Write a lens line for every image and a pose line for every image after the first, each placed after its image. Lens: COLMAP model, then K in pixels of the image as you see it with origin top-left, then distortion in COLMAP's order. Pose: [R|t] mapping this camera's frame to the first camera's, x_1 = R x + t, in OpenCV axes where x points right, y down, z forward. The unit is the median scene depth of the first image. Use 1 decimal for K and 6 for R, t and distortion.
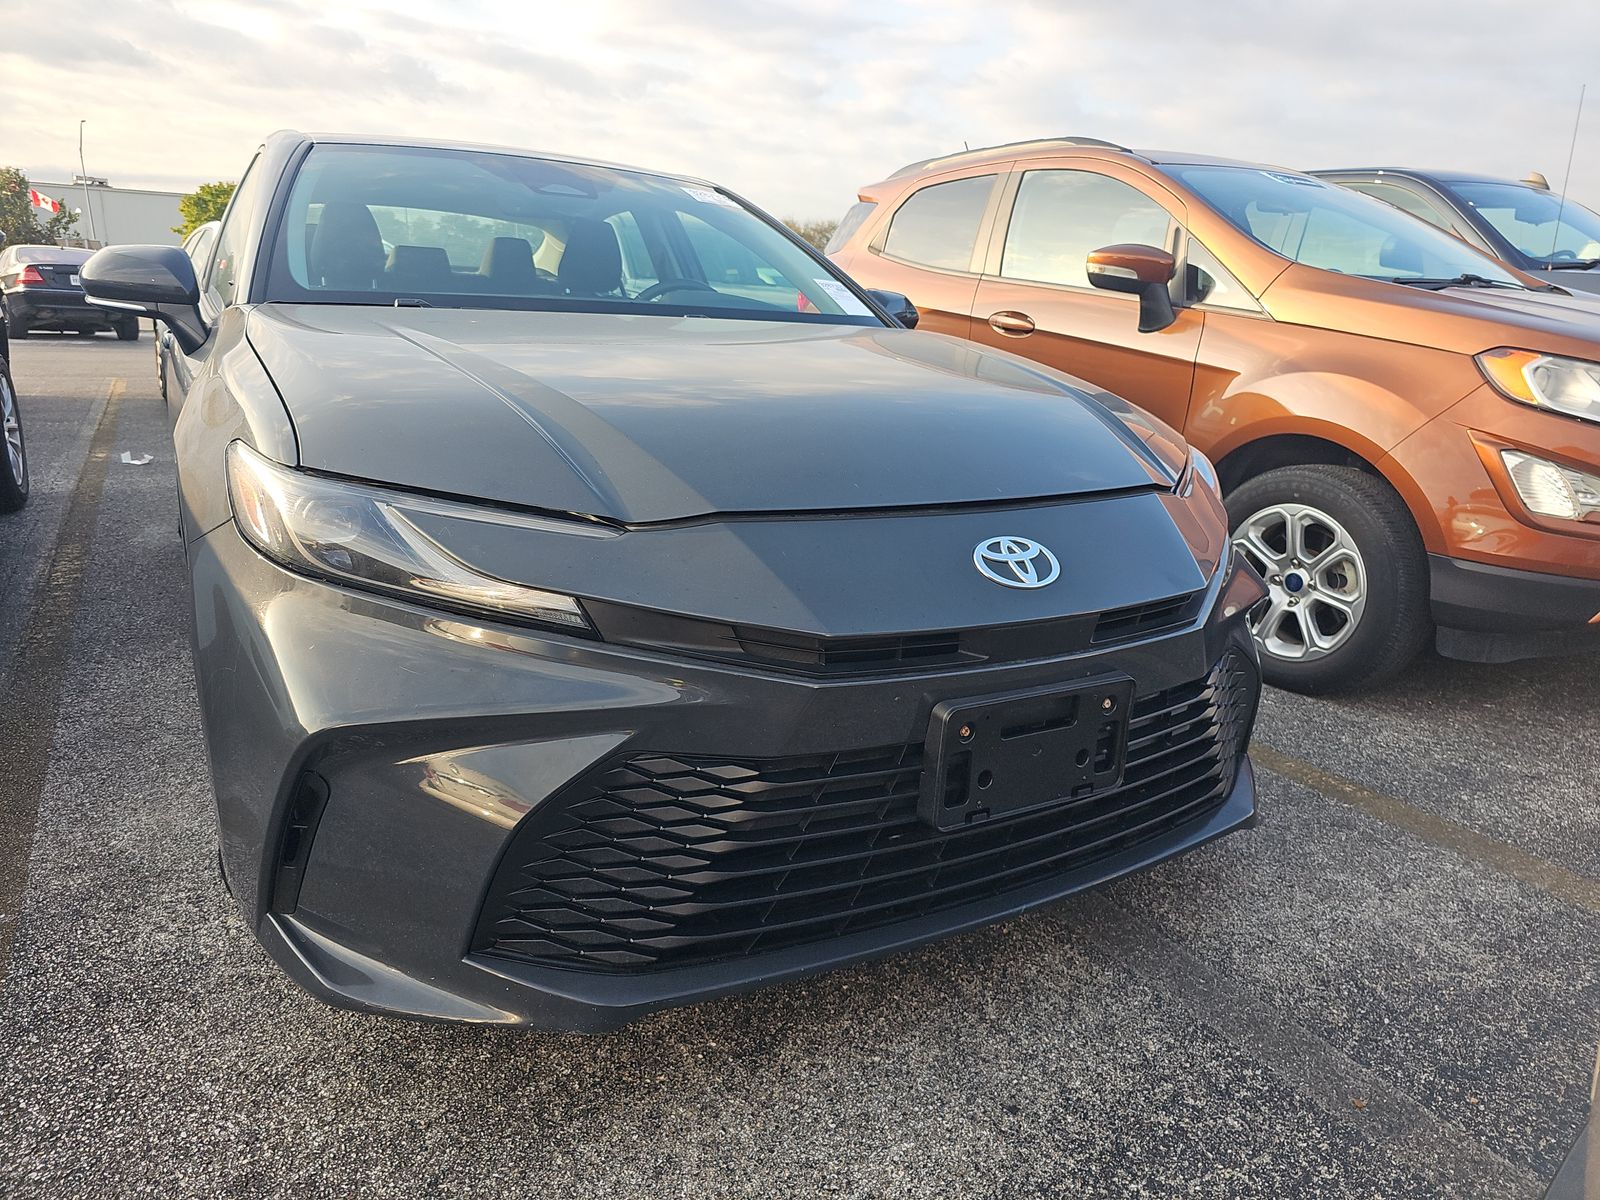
lens RADIAL K [[1068.1, 0, 824.0], [0, 1068.1, 572.5], [0, 0, 1]] dist [0.031210, -0.031166]
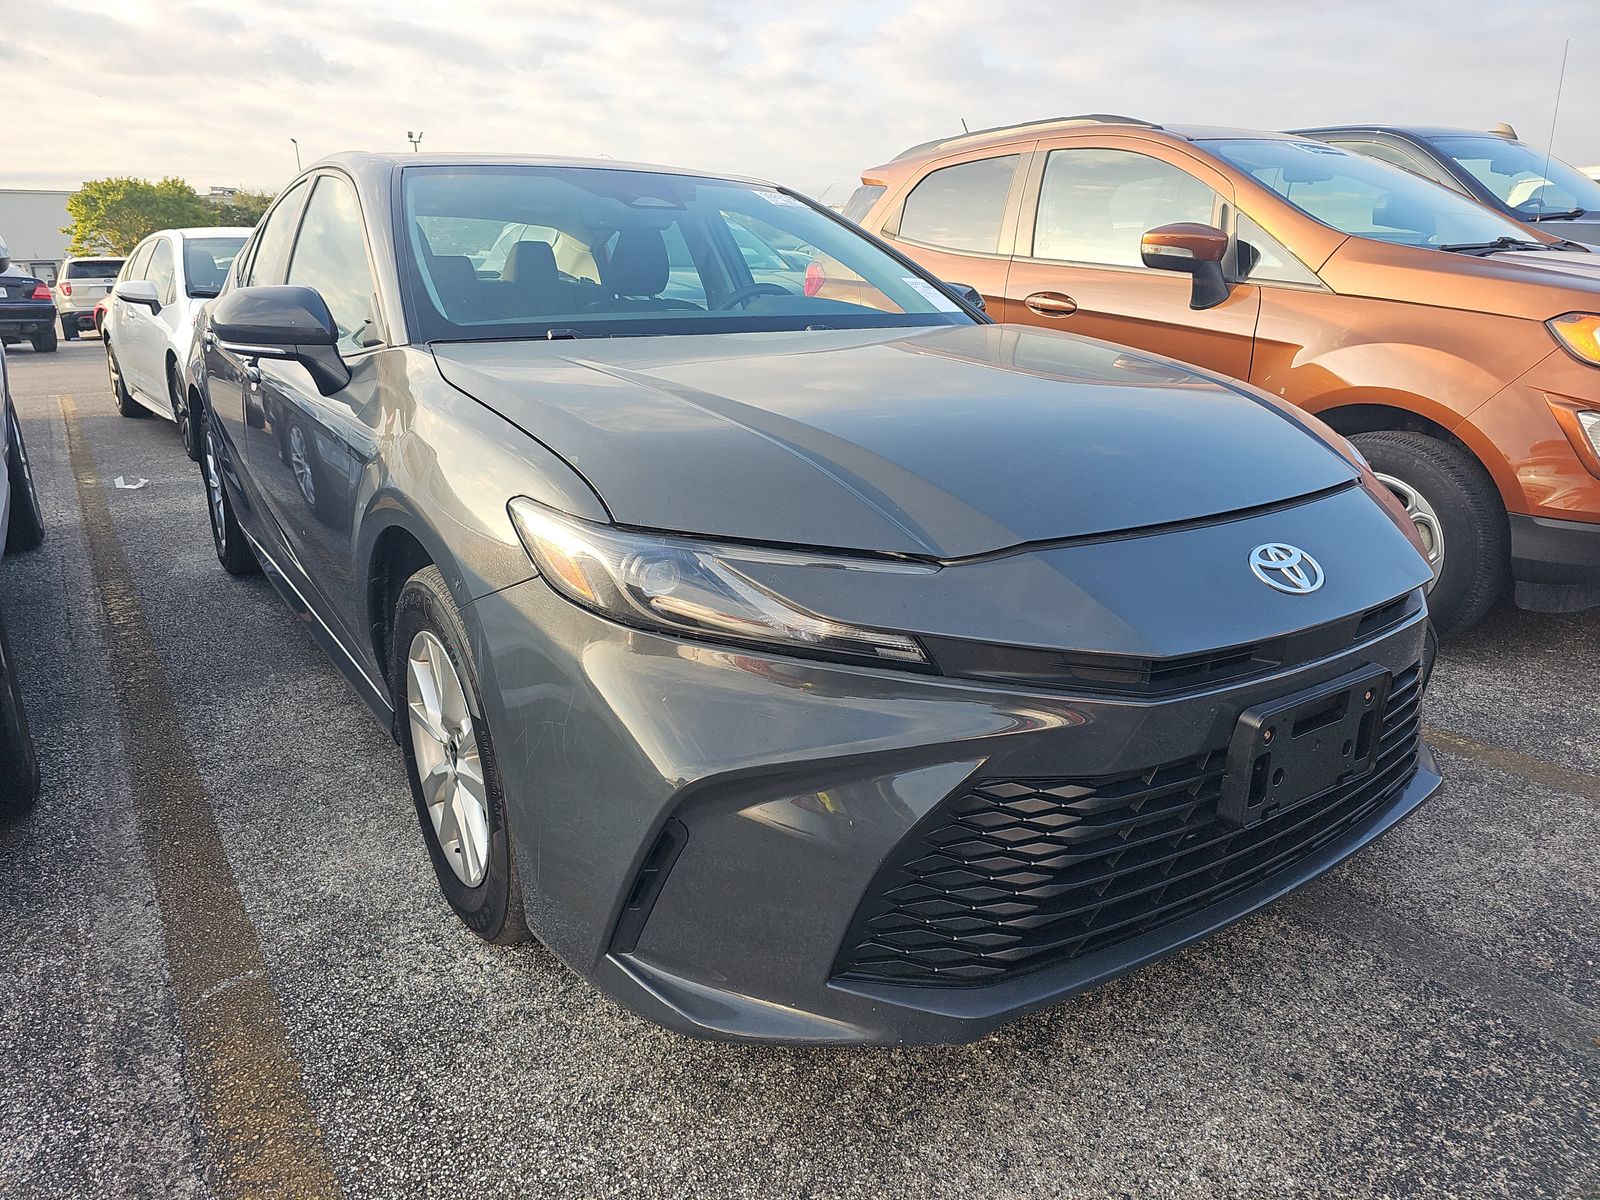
lens RADIAL K [[1068.1, 0, 778.7], [0, 1068.1, 578.5], [0, 0, 1]] dist [0.031210, -0.031166]
pose [[0.996673, -0.065084, 0.049056, -0.284174], [0.063167, 0.997214, 0.039672, -0.056458], [-0.051501, -0.036441, 0.998008, -0.021113]]
